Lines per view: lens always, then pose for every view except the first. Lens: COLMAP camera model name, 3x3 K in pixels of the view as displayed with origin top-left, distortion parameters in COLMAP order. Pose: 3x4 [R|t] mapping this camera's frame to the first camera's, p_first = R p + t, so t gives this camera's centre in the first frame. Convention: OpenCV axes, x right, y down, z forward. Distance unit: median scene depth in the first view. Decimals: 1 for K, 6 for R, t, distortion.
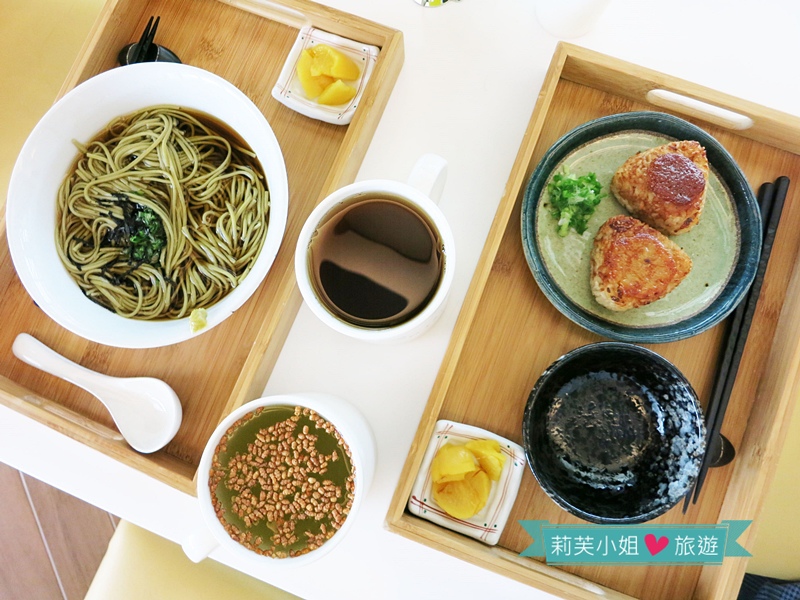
lens RADIAL K [[549.5, 0, 400.0], [0, 549.5, 300.0], [0, 0, 1]] dist [-0.045588, -0.001634]
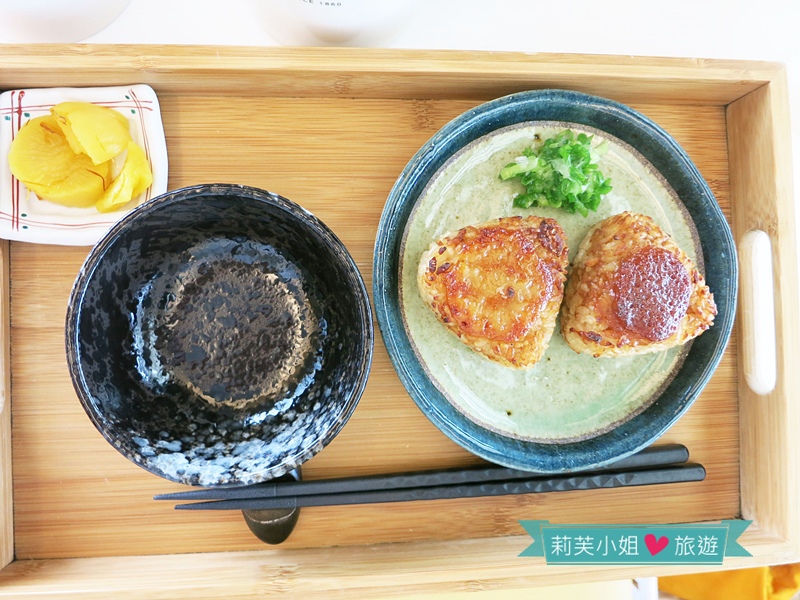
lens RADIAL K [[549.5, 0, 400.0], [0, 549.5, 300.0], [0, 0, 1]] dist [-0.045588, -0.001634]
pose [[0.362233, 0.929124, 0.074270, 0.367294], [-0.932084, 0.361299, 0.026123, 0.029397], [-0.002562, -0.078688, 0.996896, 0.385528]]
